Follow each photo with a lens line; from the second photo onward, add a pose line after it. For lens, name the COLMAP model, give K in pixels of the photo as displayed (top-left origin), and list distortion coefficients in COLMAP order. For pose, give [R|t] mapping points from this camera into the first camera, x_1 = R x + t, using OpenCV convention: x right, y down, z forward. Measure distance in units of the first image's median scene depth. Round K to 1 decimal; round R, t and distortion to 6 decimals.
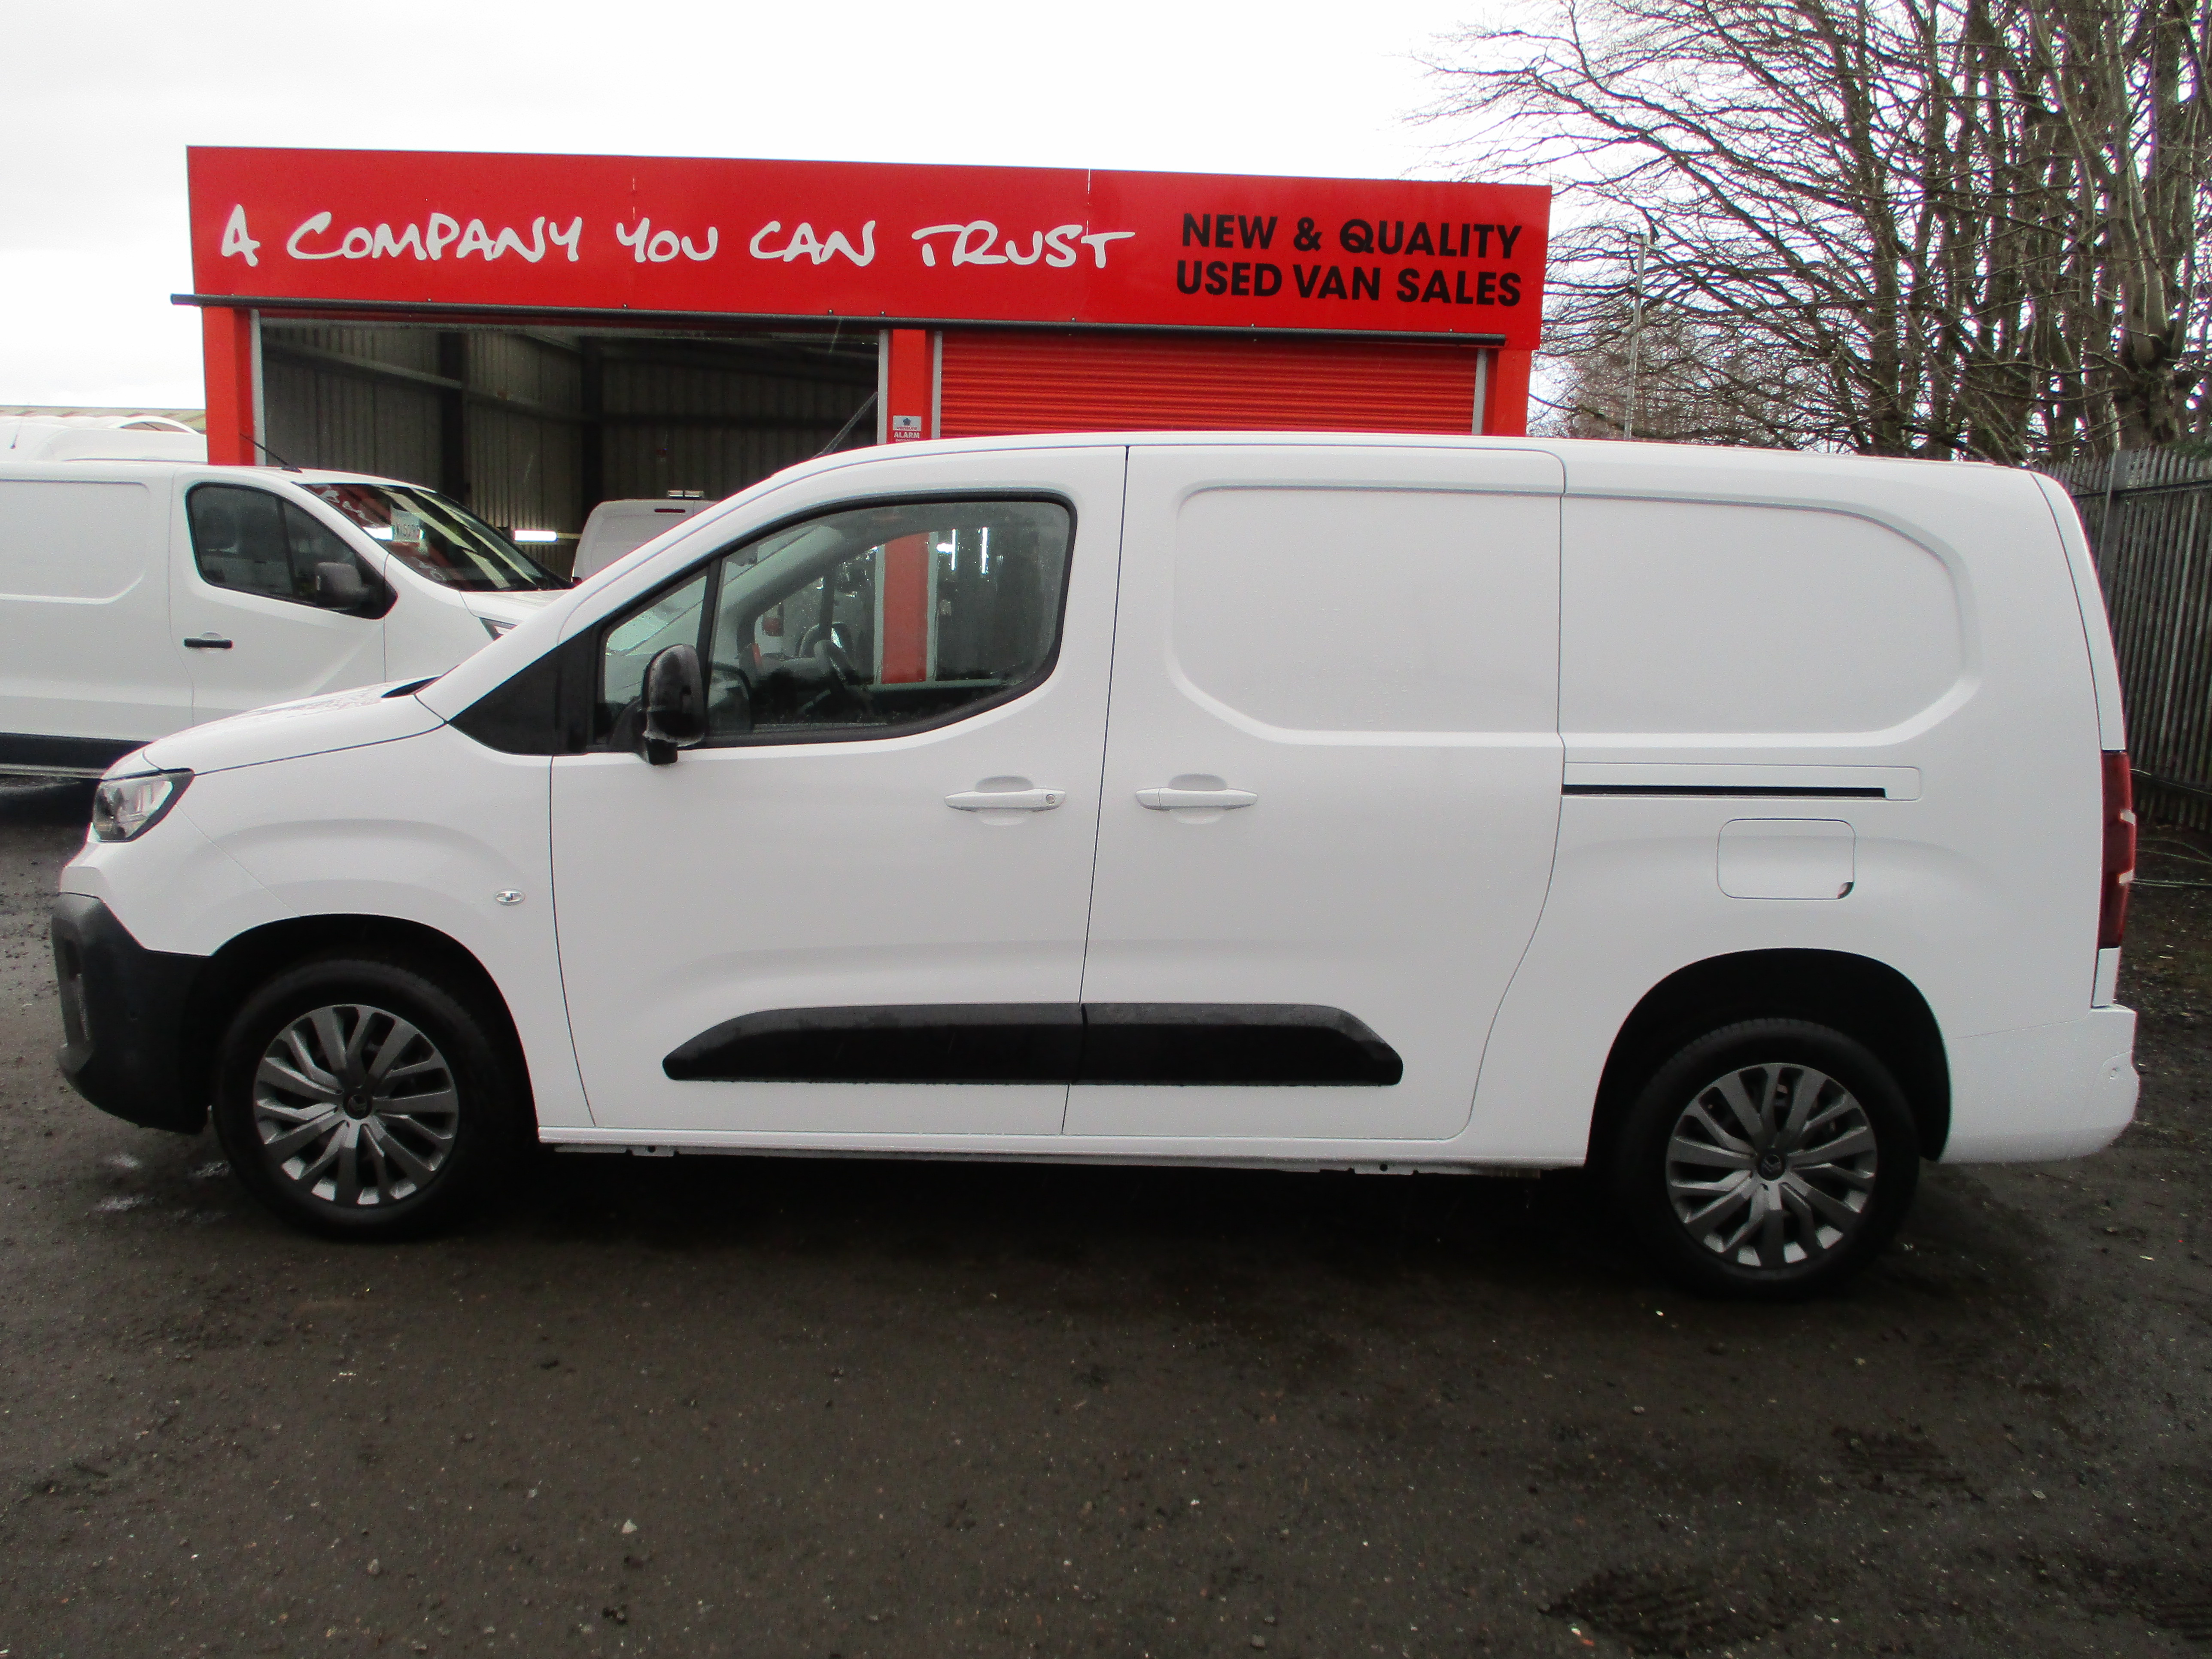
lens RADIAL K [[1814.5, 0, 1193.6], [0, 1814.5, 842.9], [0, 0, 1]] dist [-0.029974, 0.002054]
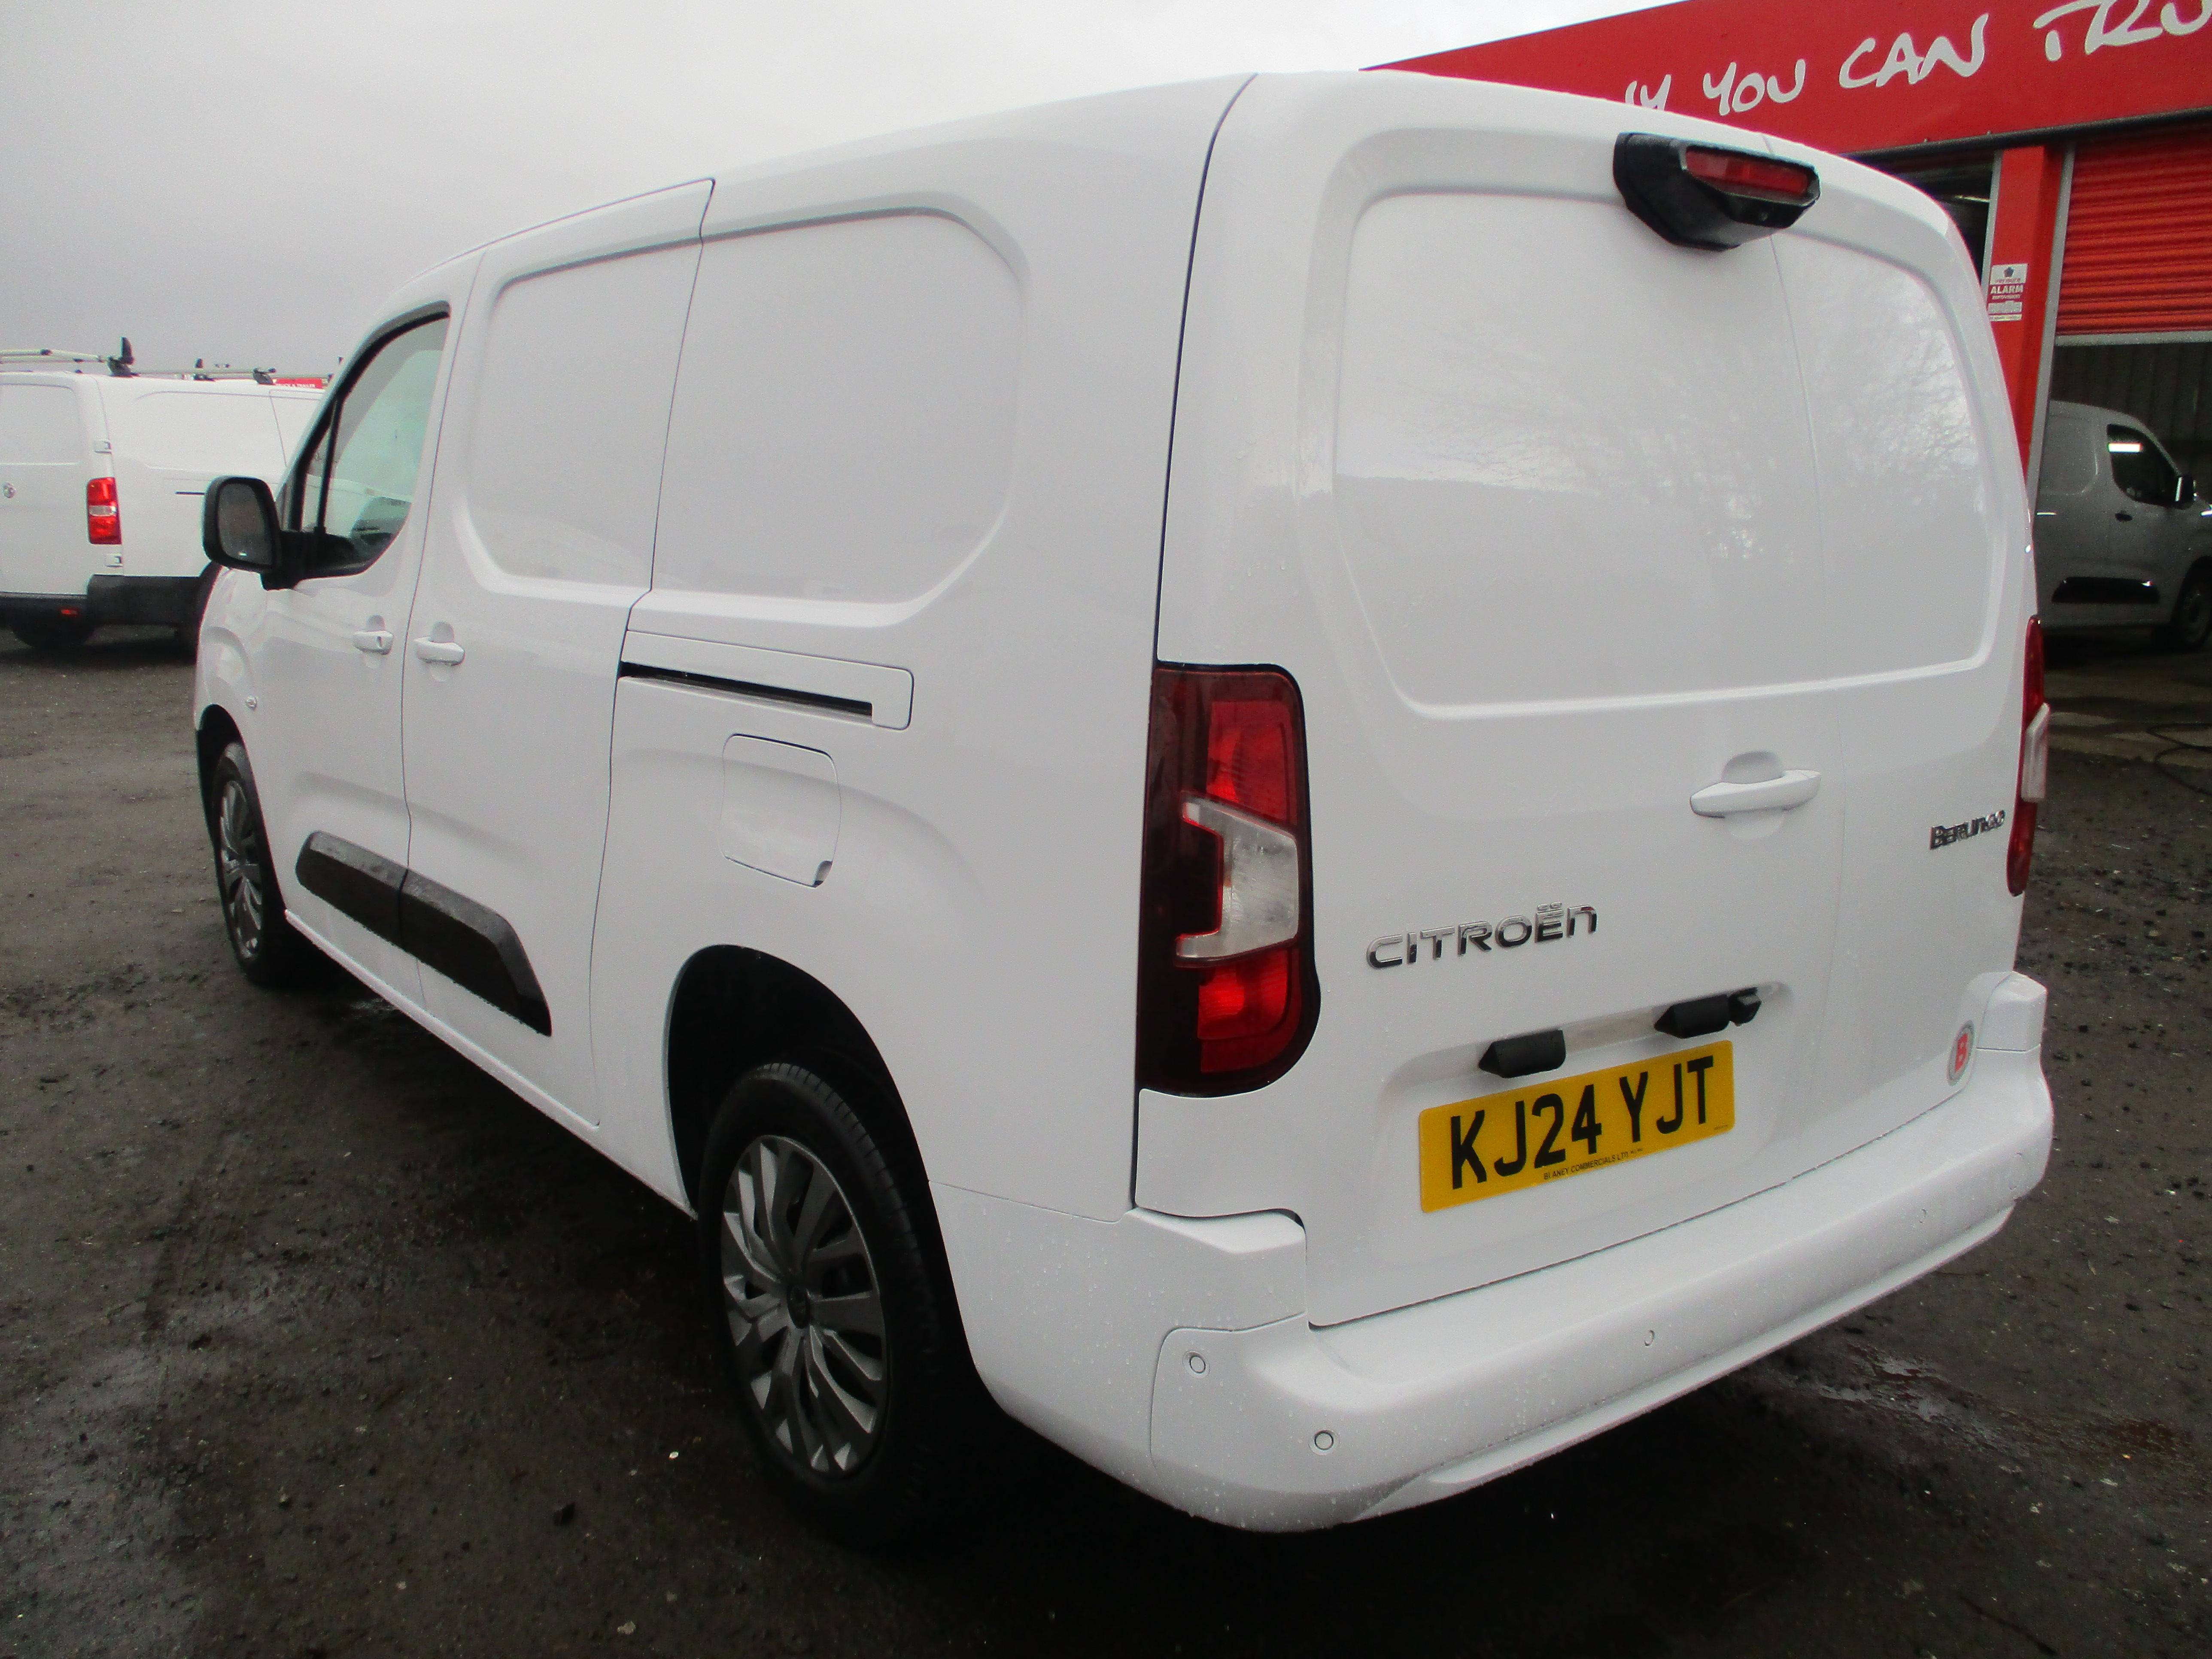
lens RADIAL K [[1833.7, 0, 1023.8], [0, 1833.7, 831.0], [0, 0, 1]] dist [0.005641, 0.016276]
pose [[0.624699, 0.142819, -0.767694, 0.227951], [-0.118939, 0.989064, 0.087218, -0.012717], [0.771754, 0.036824, 0.634854, 0.179560]]
